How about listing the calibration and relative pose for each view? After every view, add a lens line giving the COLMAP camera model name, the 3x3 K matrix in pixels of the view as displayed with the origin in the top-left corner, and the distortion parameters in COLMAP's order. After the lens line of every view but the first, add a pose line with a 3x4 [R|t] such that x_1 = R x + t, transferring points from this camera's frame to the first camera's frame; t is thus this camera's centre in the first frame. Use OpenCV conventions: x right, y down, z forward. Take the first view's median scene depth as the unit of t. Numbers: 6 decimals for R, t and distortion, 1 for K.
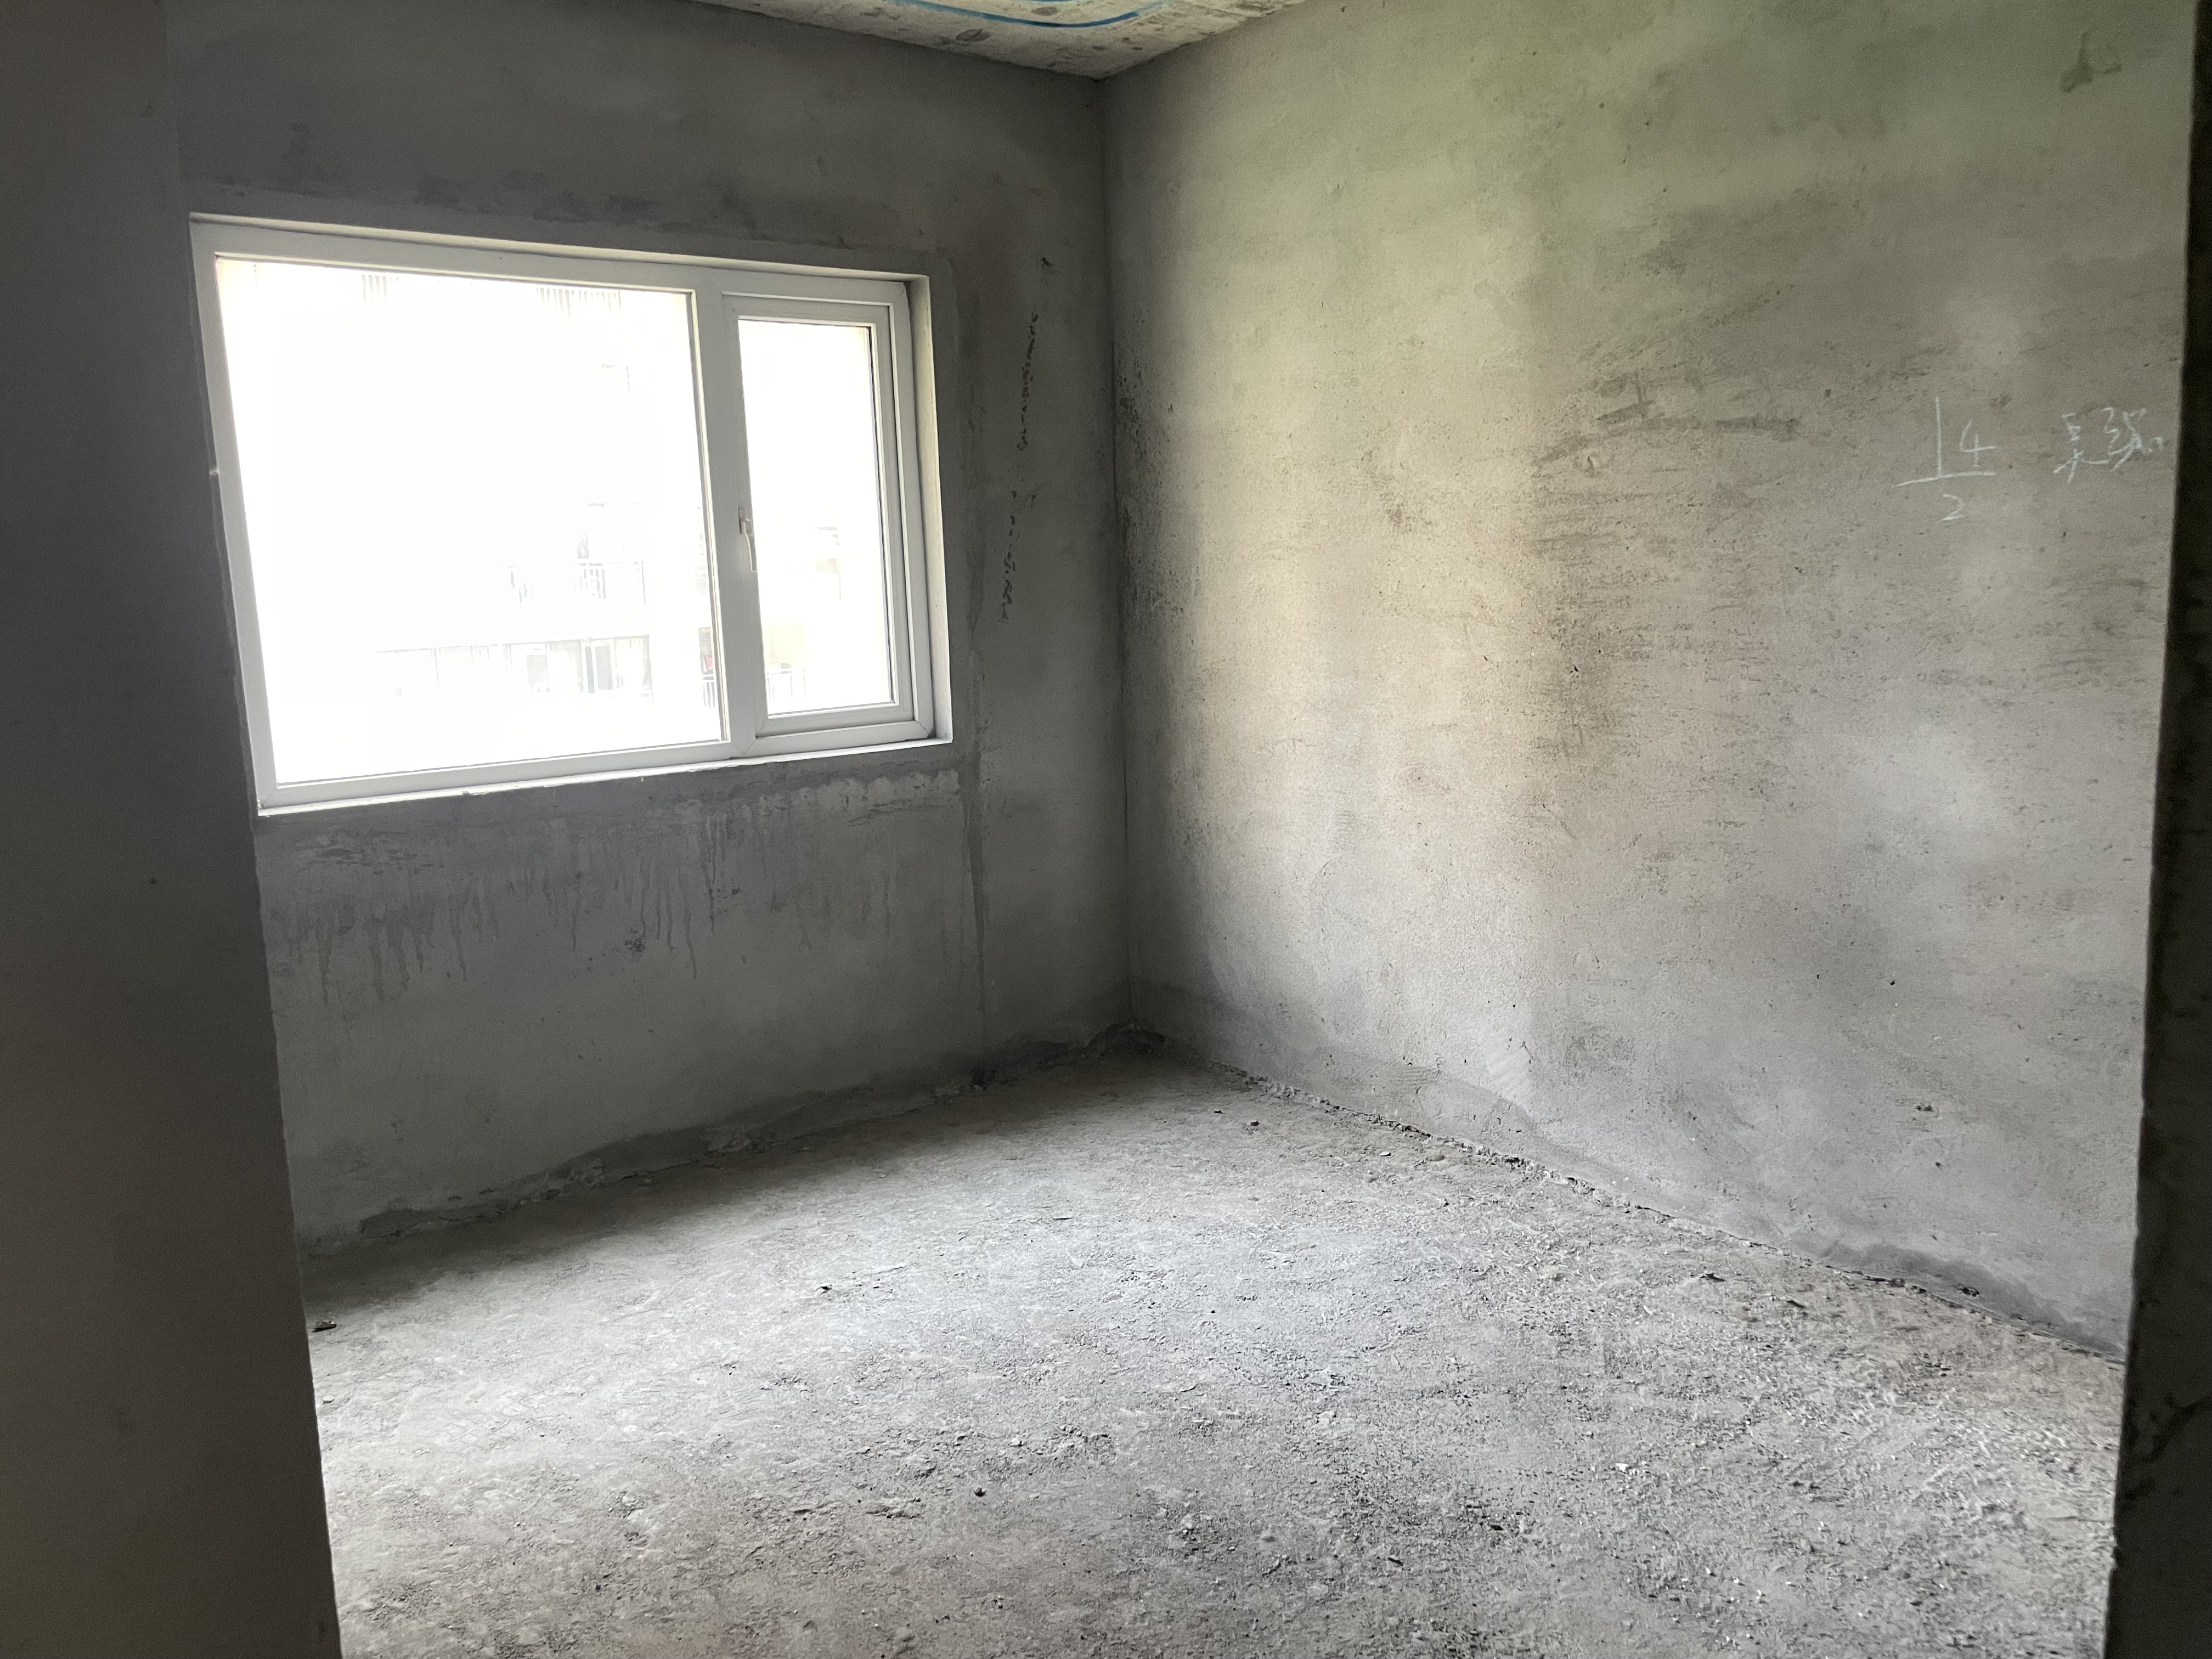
lens RADIAL K [[1673.8, 0, 1120.3], [0, 1673.8, 816.1], [0, 0, 1]] dist [0.101003, -0.144607]
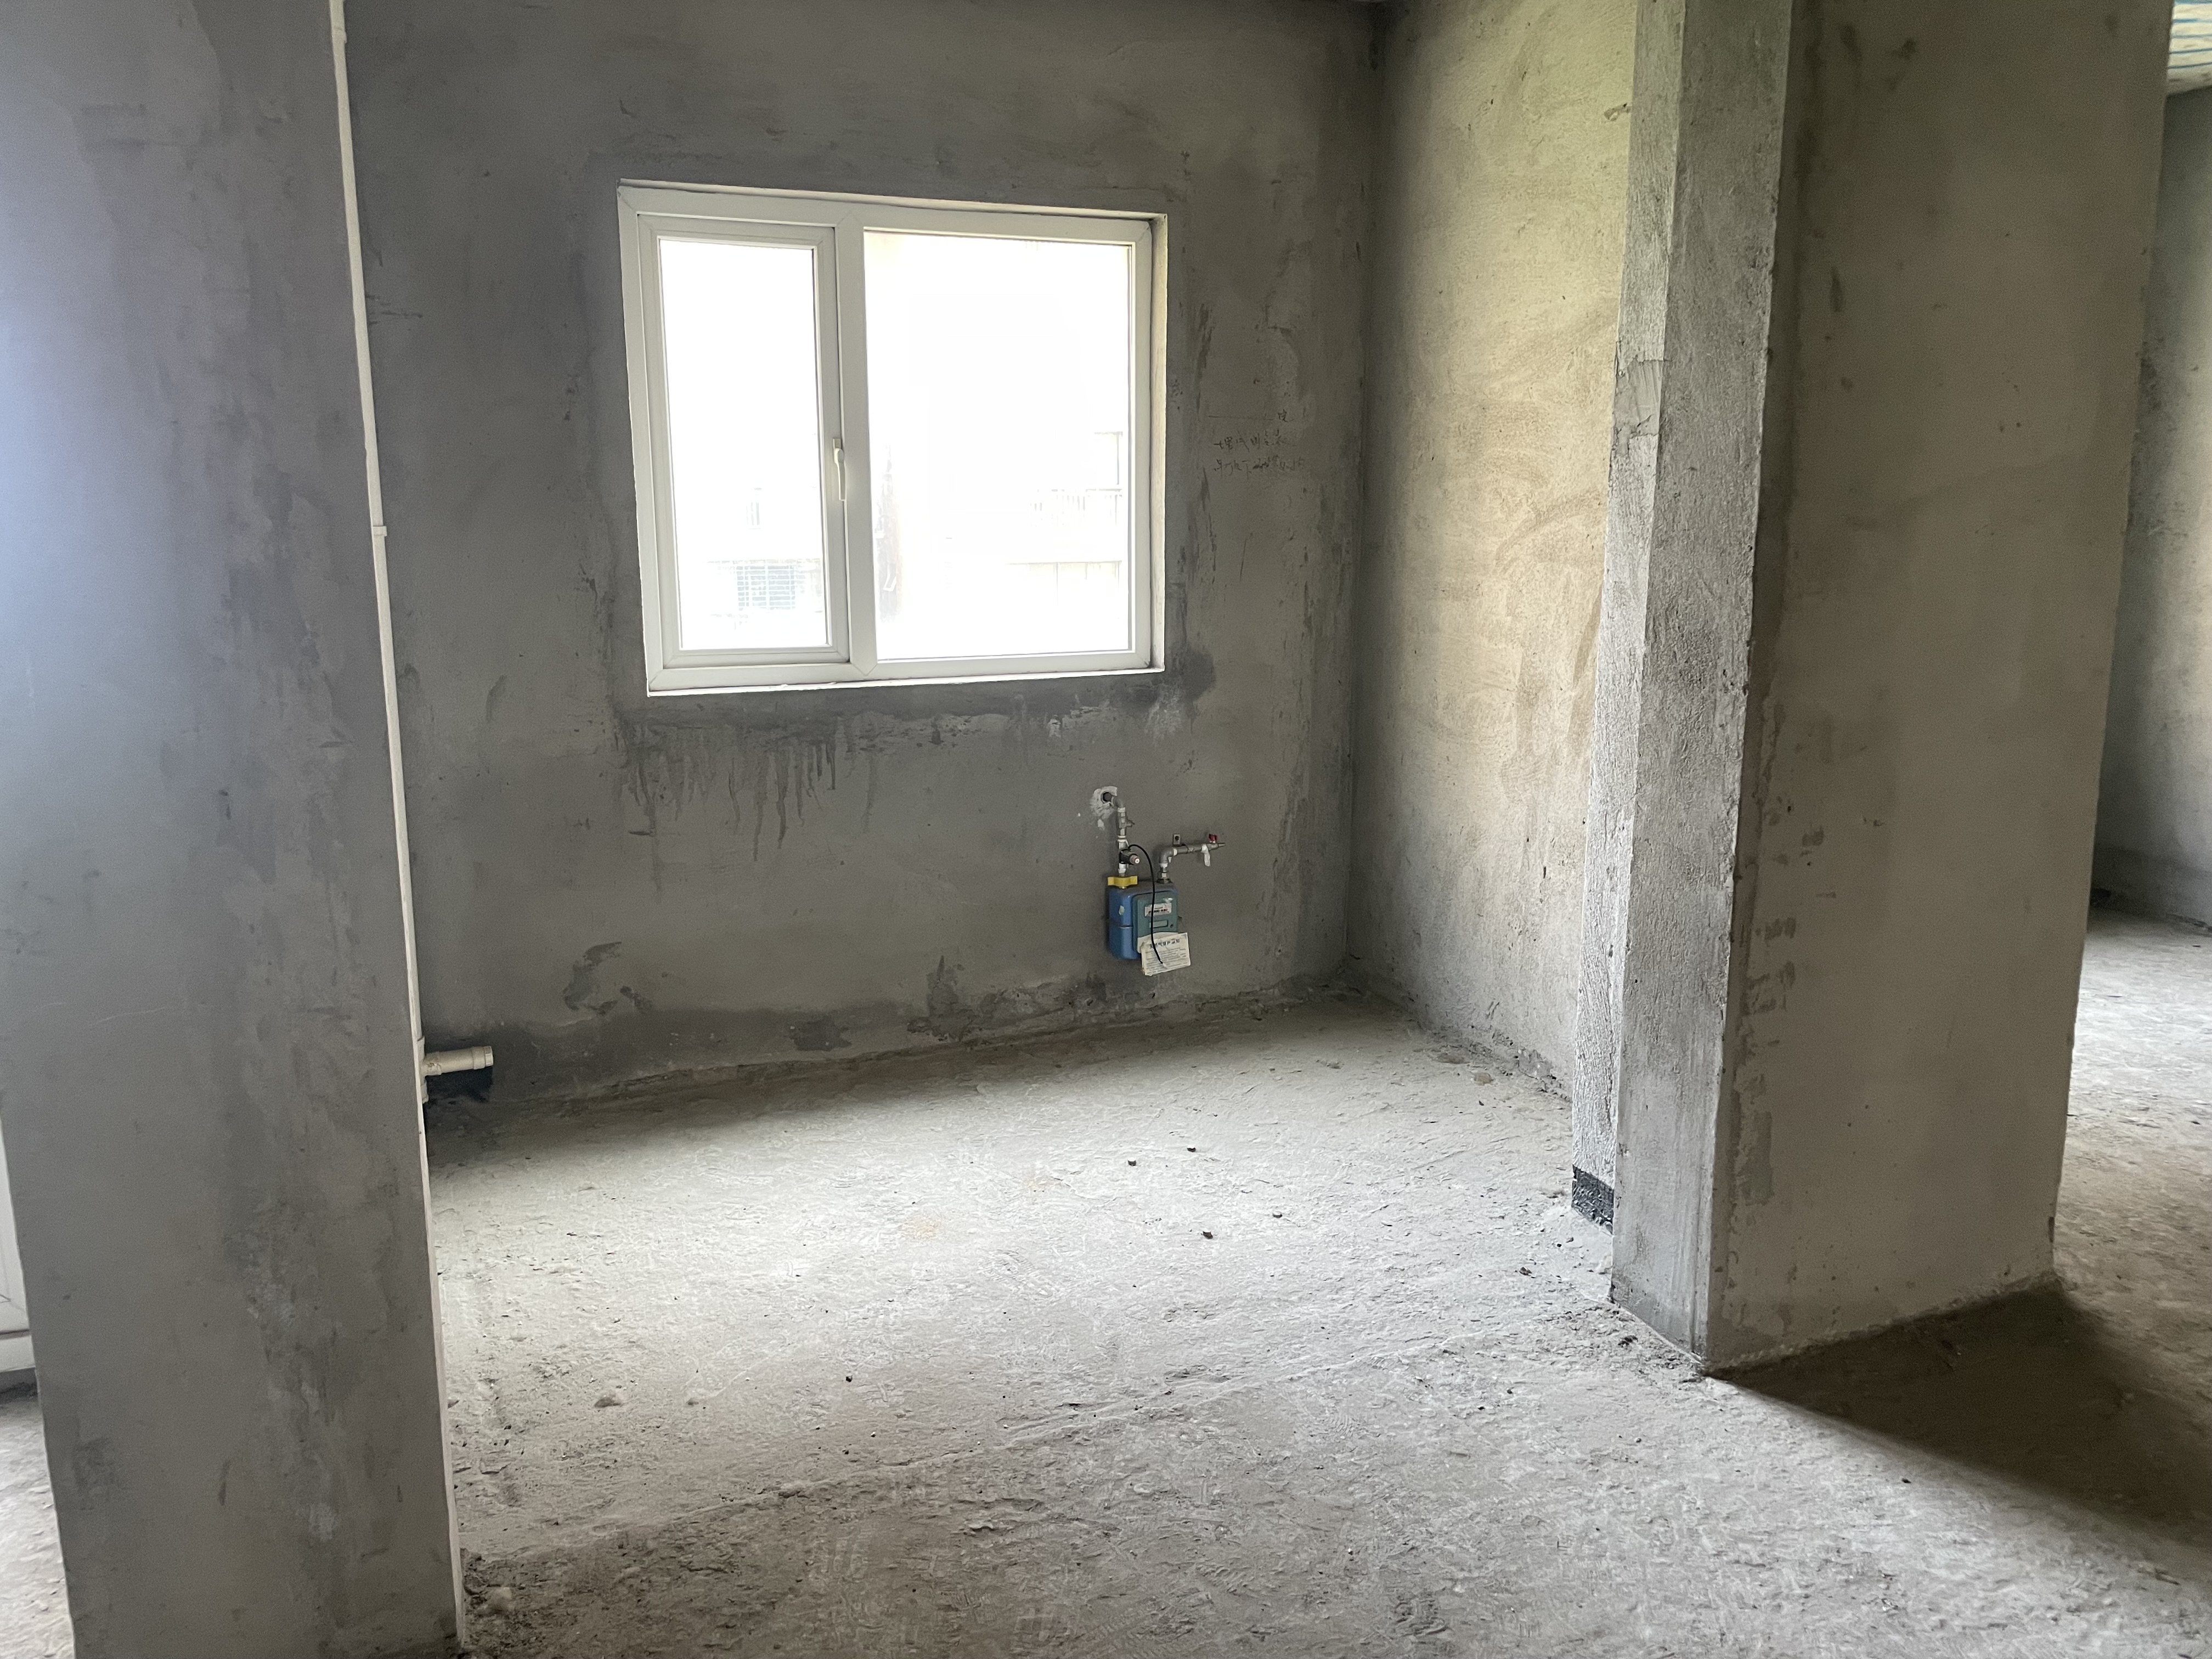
lens RADIAL K [[1673.8, 0, 1120.3], [0, 1673.8, 816.1], [0, 0, 1]] dist [0.101003, -0.144607]
pose [[0.957994, 0.082593, -0.274639, -0.406737], [-0.072373, 0.996262, 0.047158, 0.089406], [0.277507, -0.025300, 0.960390, -0.463920]]
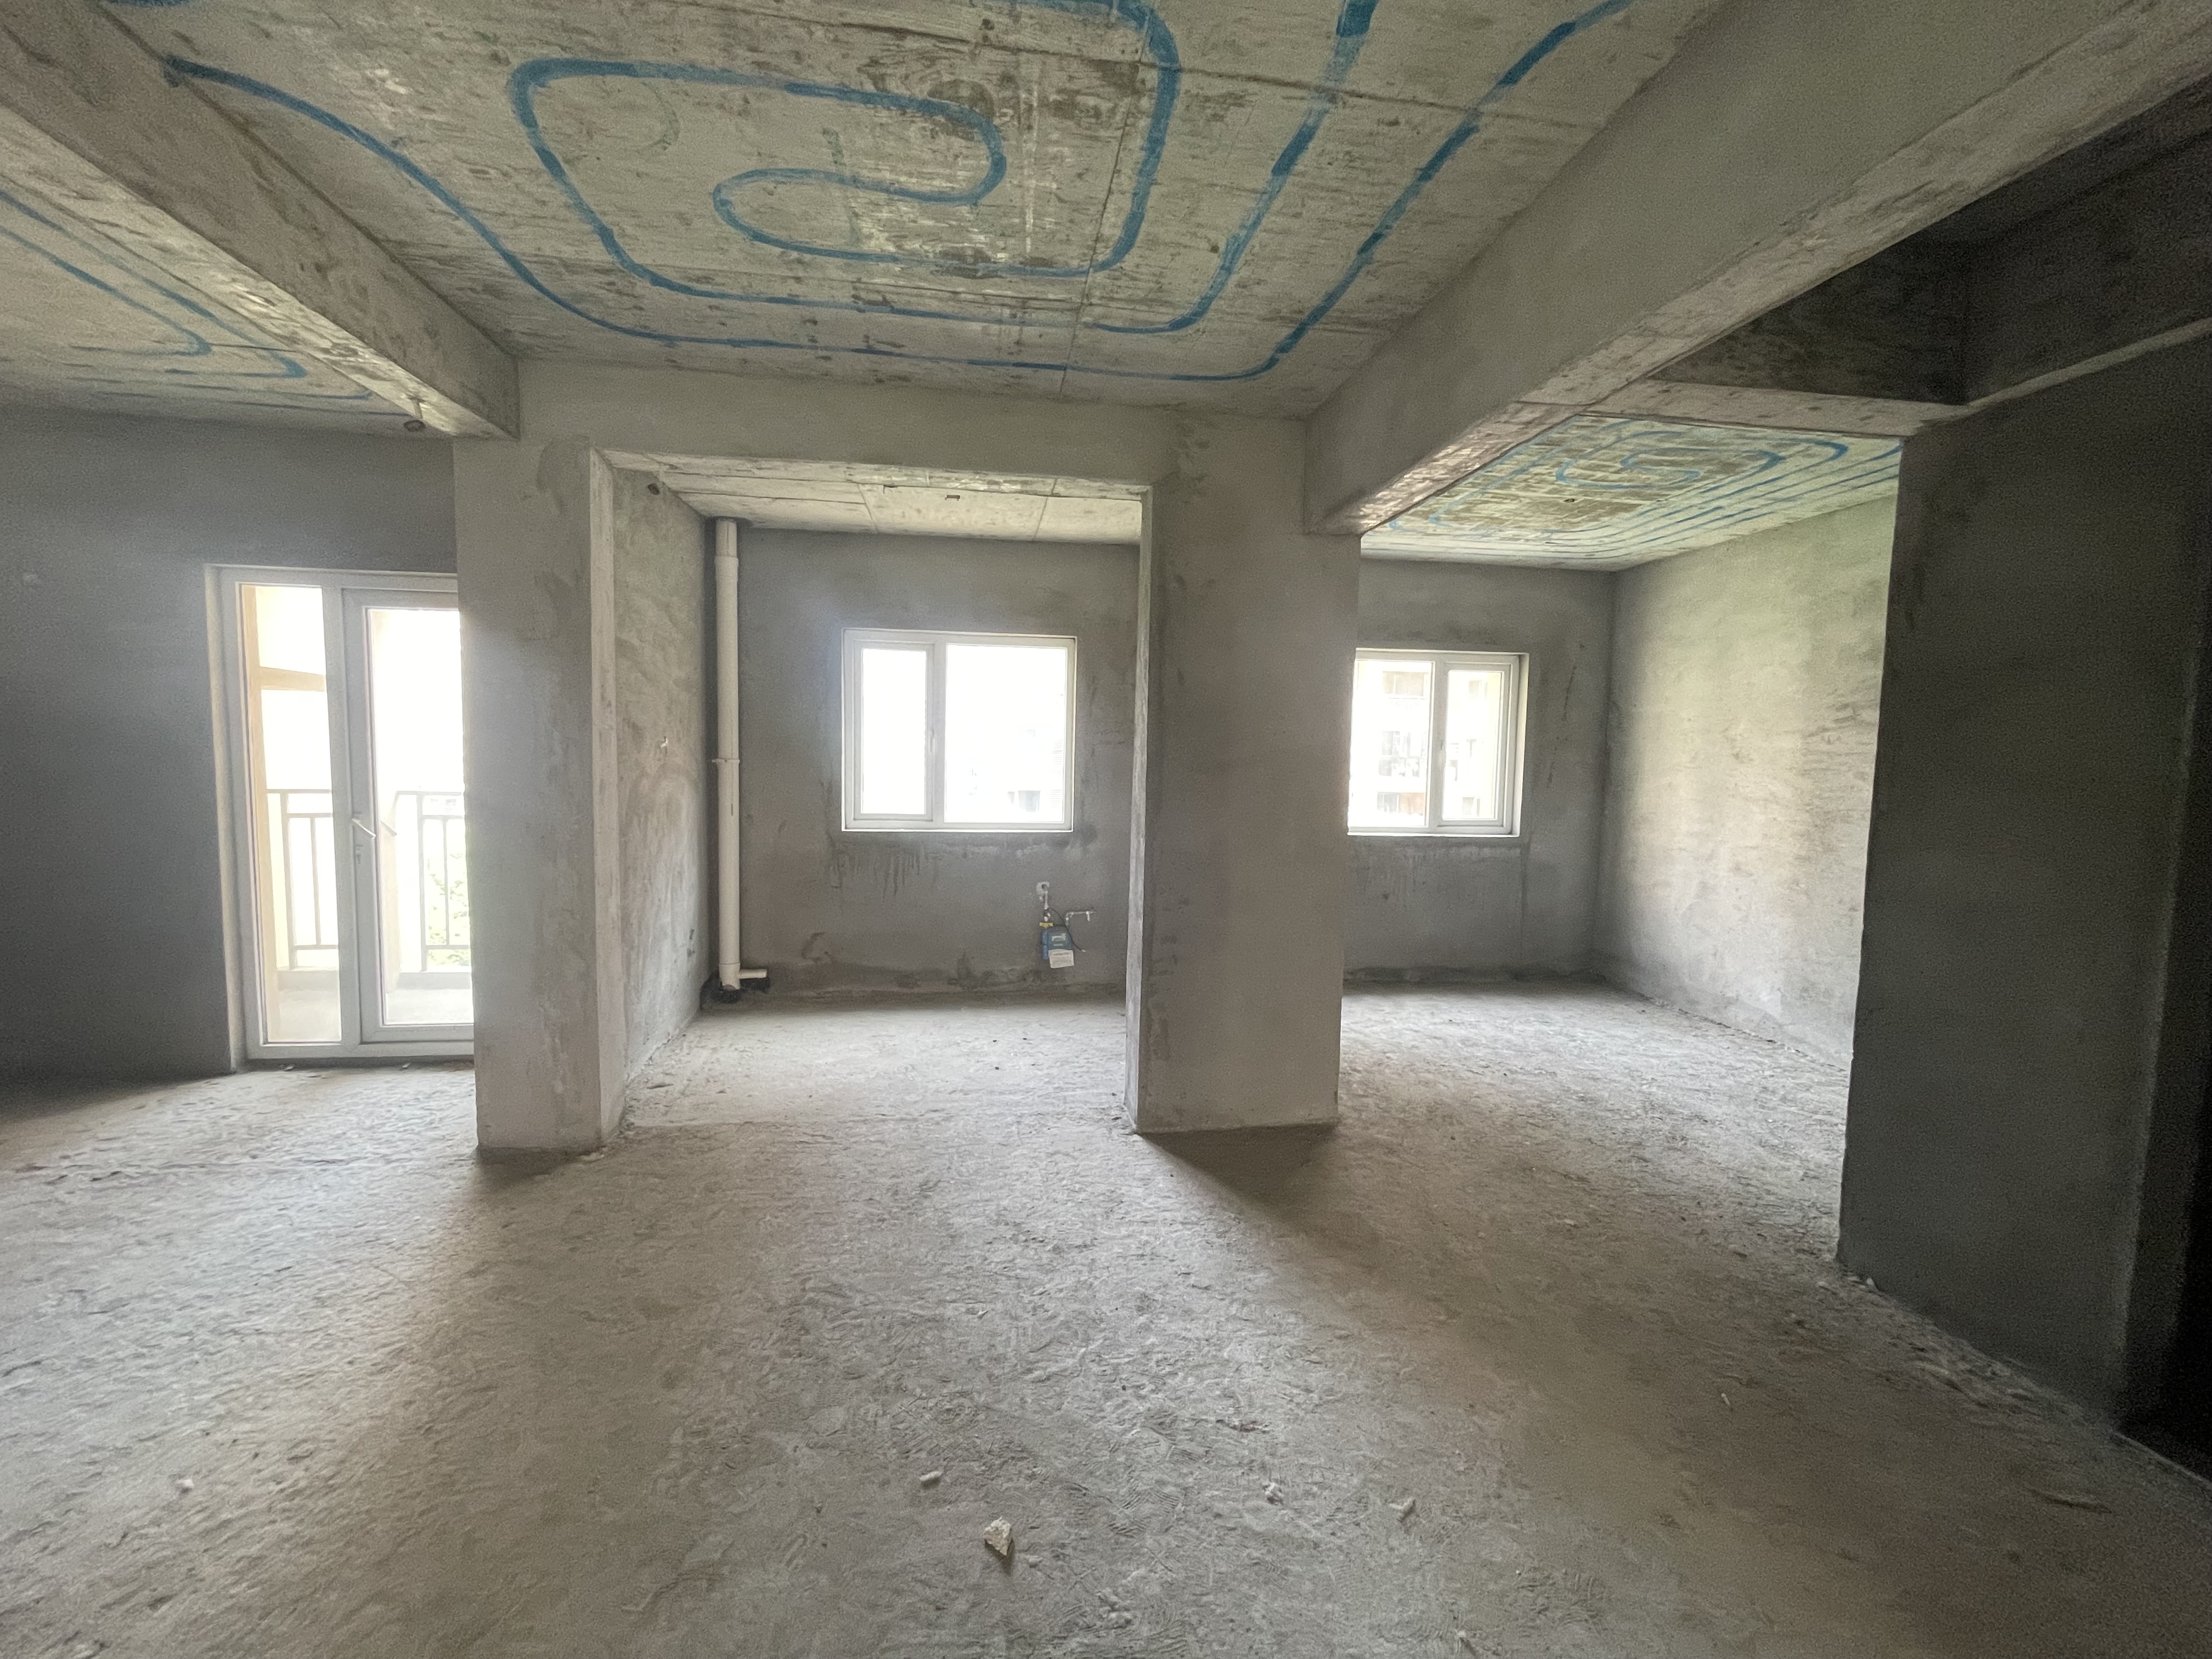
lens RADIAL K [[903.6, 0, 1102.8], [0, 903.6, 821.1], [0, 0, 1]] dist [-0.010250, 0.000196]
pose [[0.859162, 0.088152, -0.504053, 0.046653], [-0.128095, 0.990737, -0.045073, 0.082521], [0.495411, 0.103292, 0.862496, -0.518681]]
